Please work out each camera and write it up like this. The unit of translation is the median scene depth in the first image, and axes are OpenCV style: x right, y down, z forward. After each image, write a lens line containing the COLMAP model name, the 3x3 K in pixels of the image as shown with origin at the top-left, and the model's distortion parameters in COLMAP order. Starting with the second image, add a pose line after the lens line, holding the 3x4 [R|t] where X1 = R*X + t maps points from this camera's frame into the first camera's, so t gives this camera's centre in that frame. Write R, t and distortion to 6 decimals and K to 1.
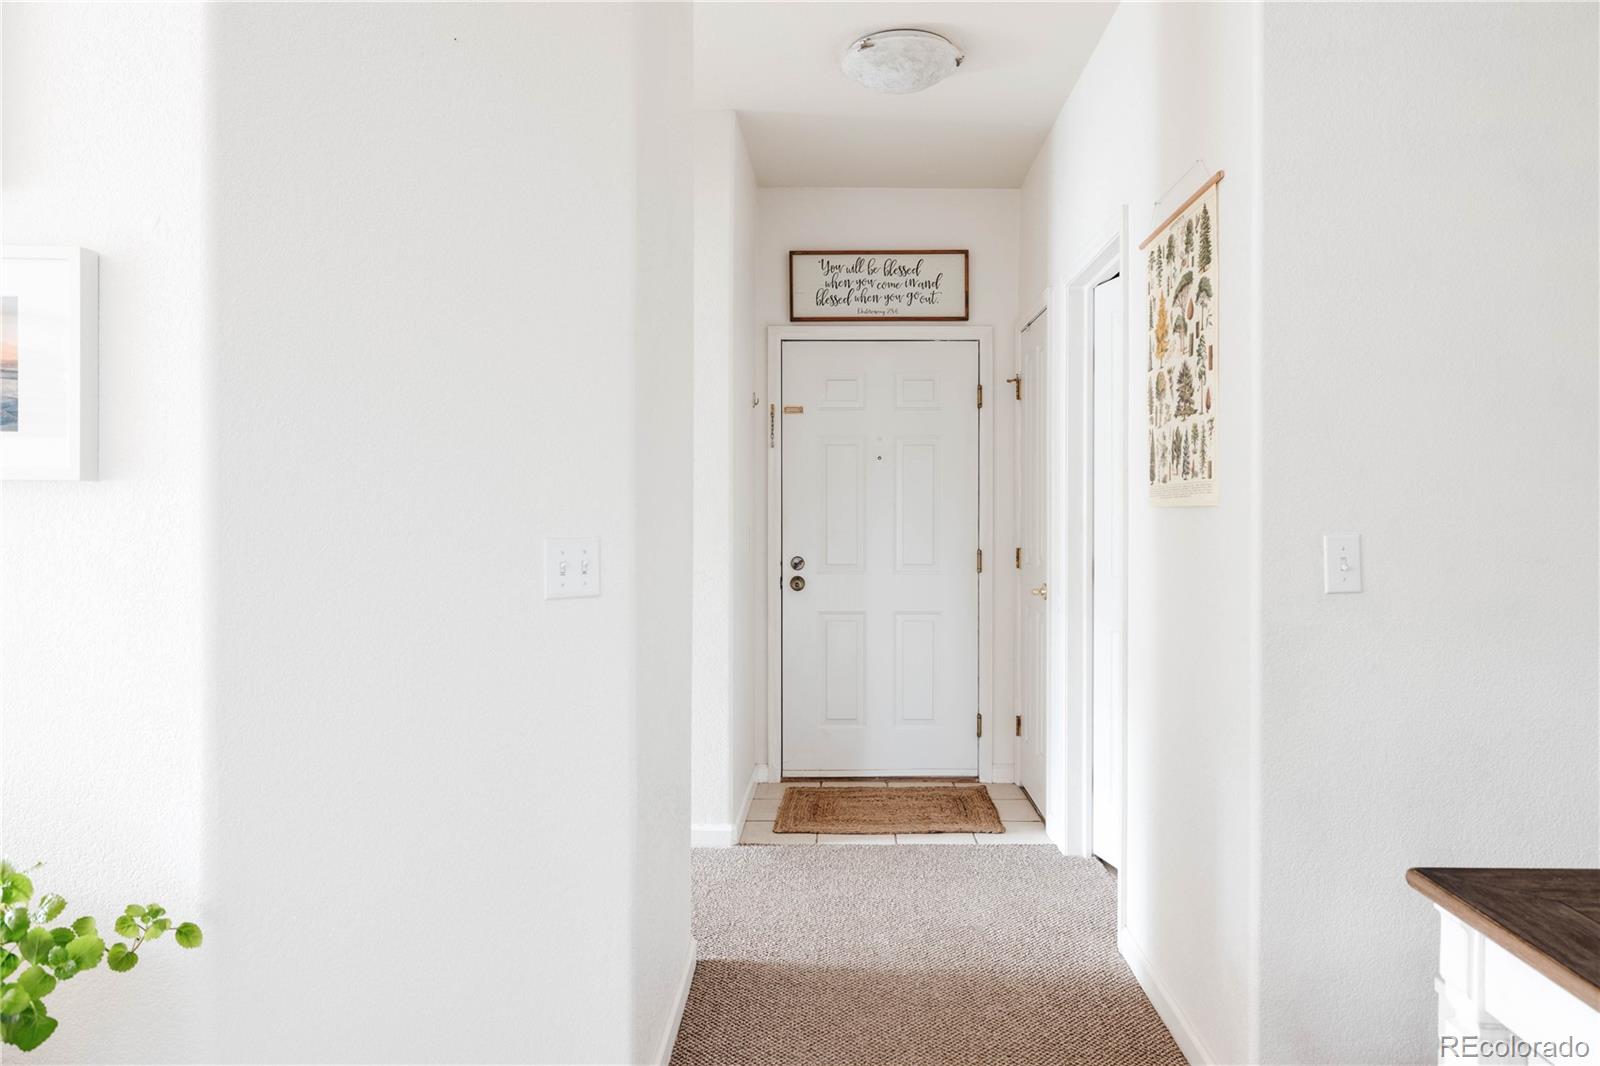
lens RADIAL K [[998.4, 0, 838.7], [0, 998.4, 512.7], [0, 0, 1]] dist [-0.002333, -0.000395]
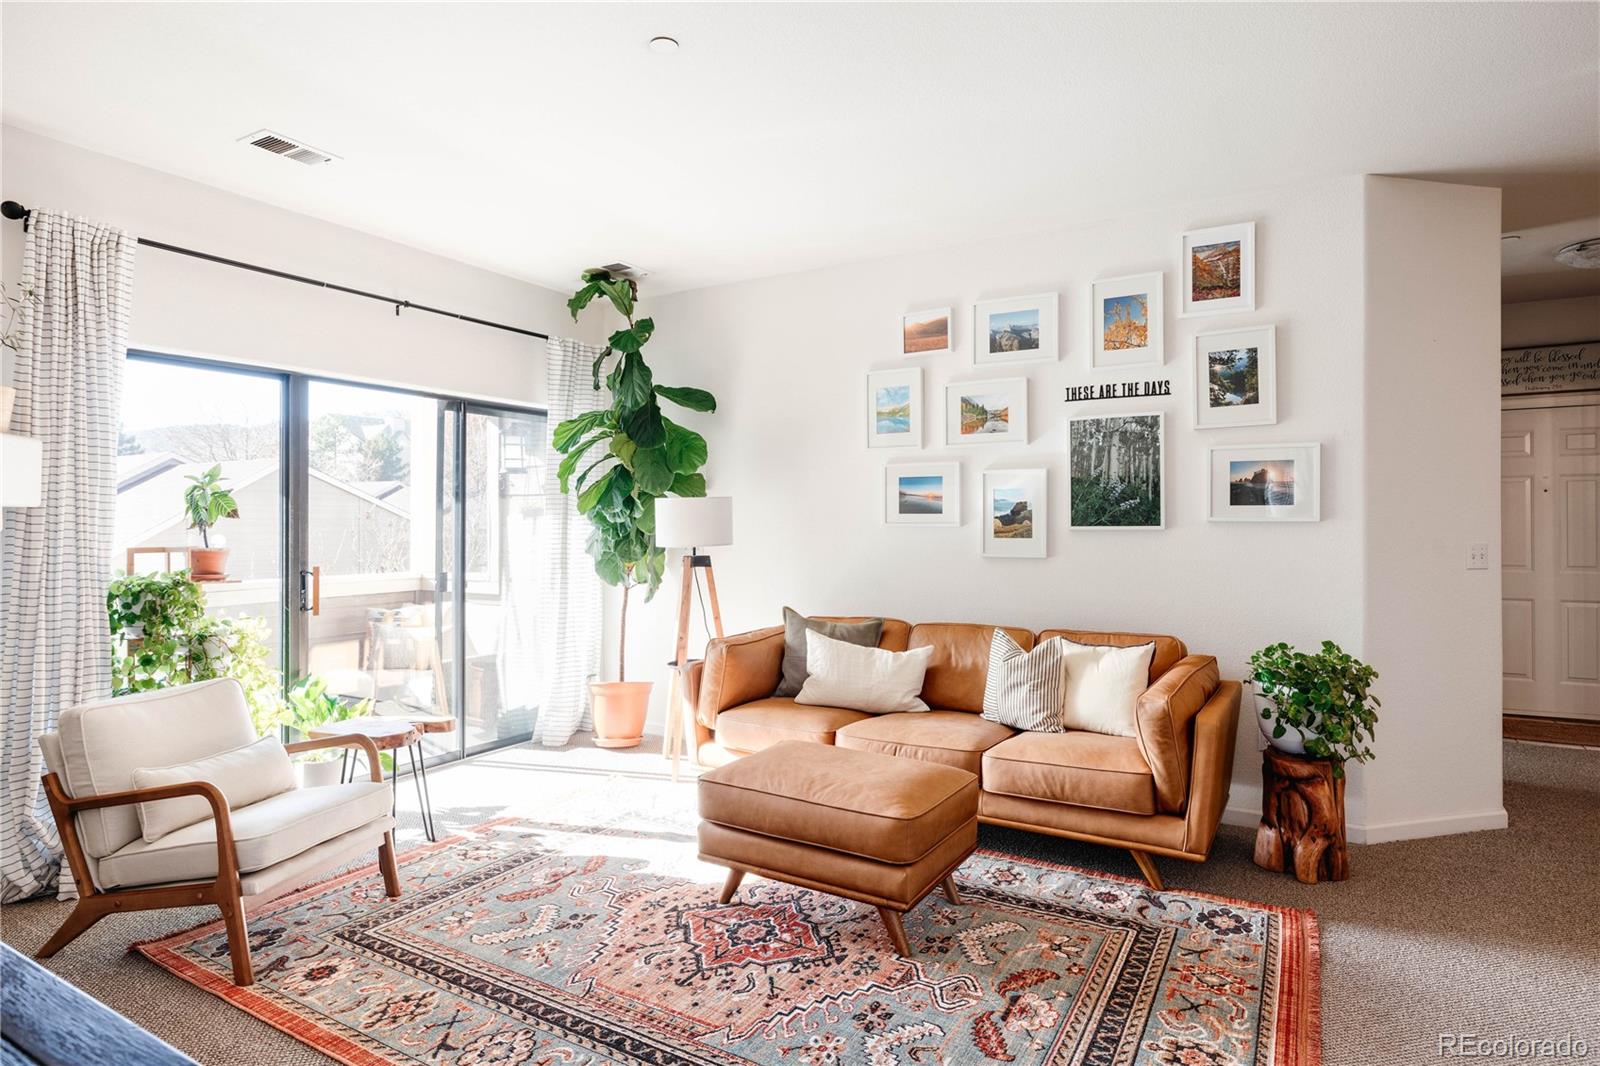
lens RADIAL K [[882.2, 0, 802.5], [0, 882.2, 521.0], [0, 0, 1]] dist [-0.000357, 0.000879]
pose [[0.858946, -0.007085, -0.512017, -0.444111], [0.003306, 0.999960, -0.008290, -0.010654], [0.512055, 0.005428, 0.858935, -1.215956]]
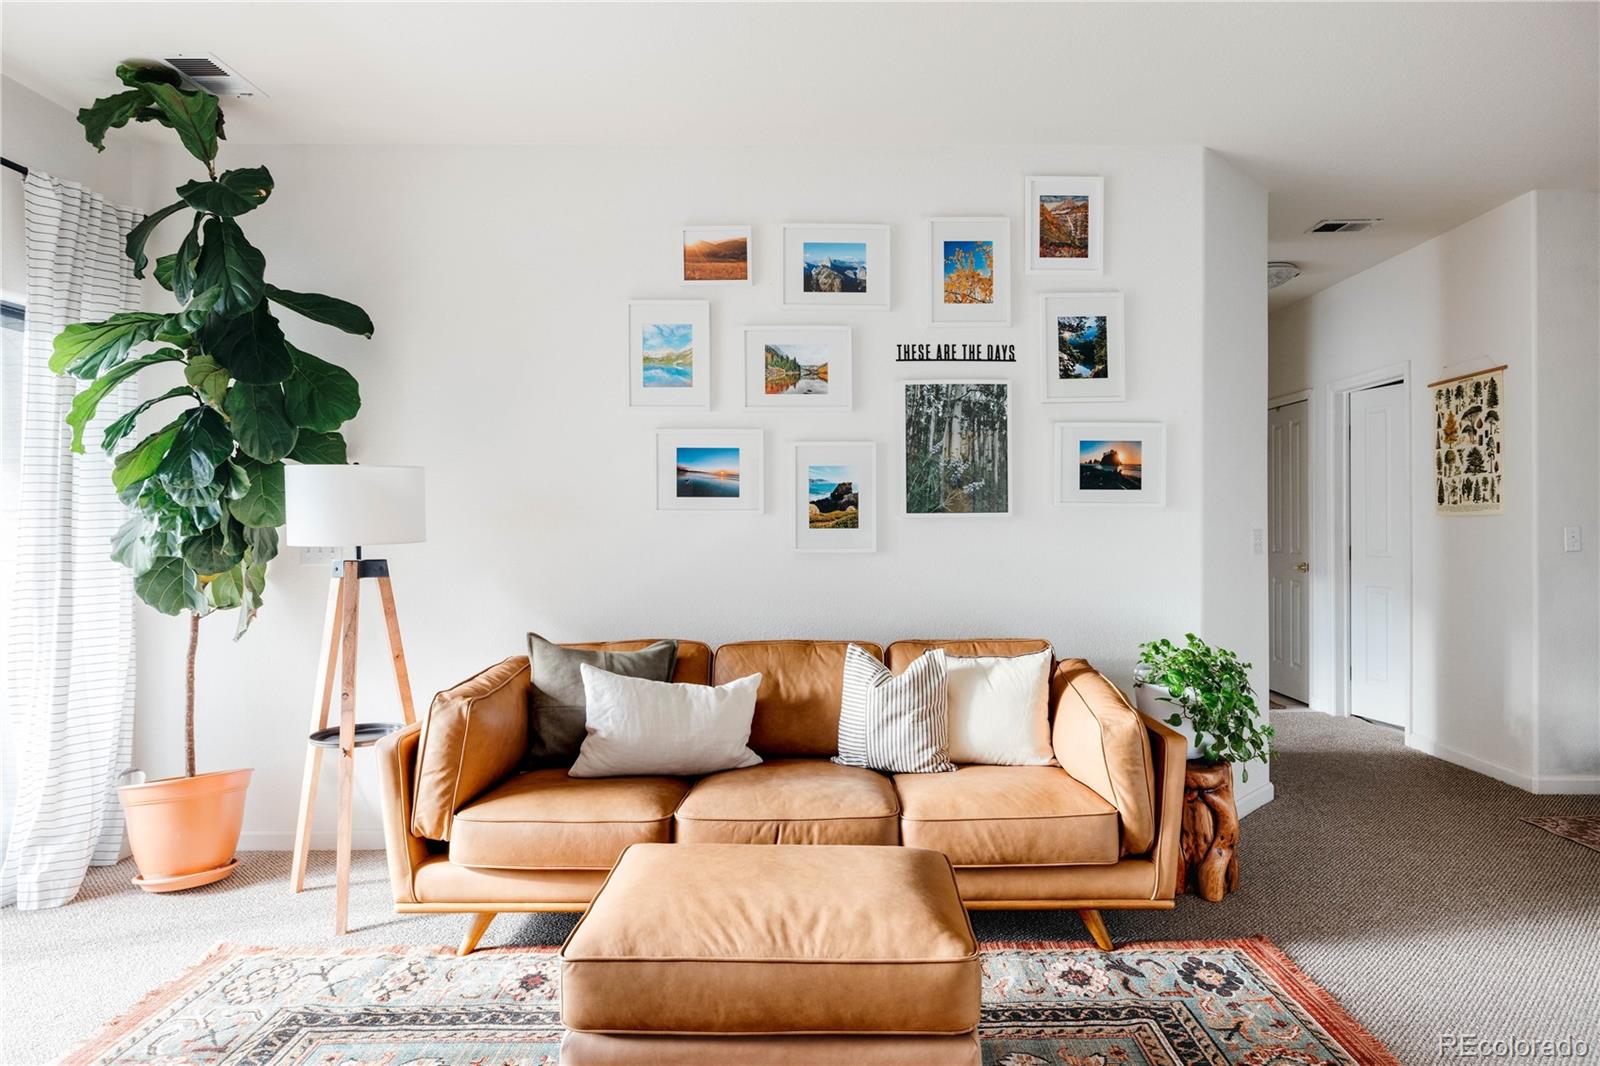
lens RADIAL K [[910.9, 0, 843.2], [0, 910.9, 528.0], [0, 0, 1]] dist [0.001056, -0.000877]
pose [[0.999903, -0.007747, 0.011544, -1.011056], [0.007762, 0.999969, -0.001194, 0.012648], [-0.011534, 0.001284, 0.999933, -0.918169]]
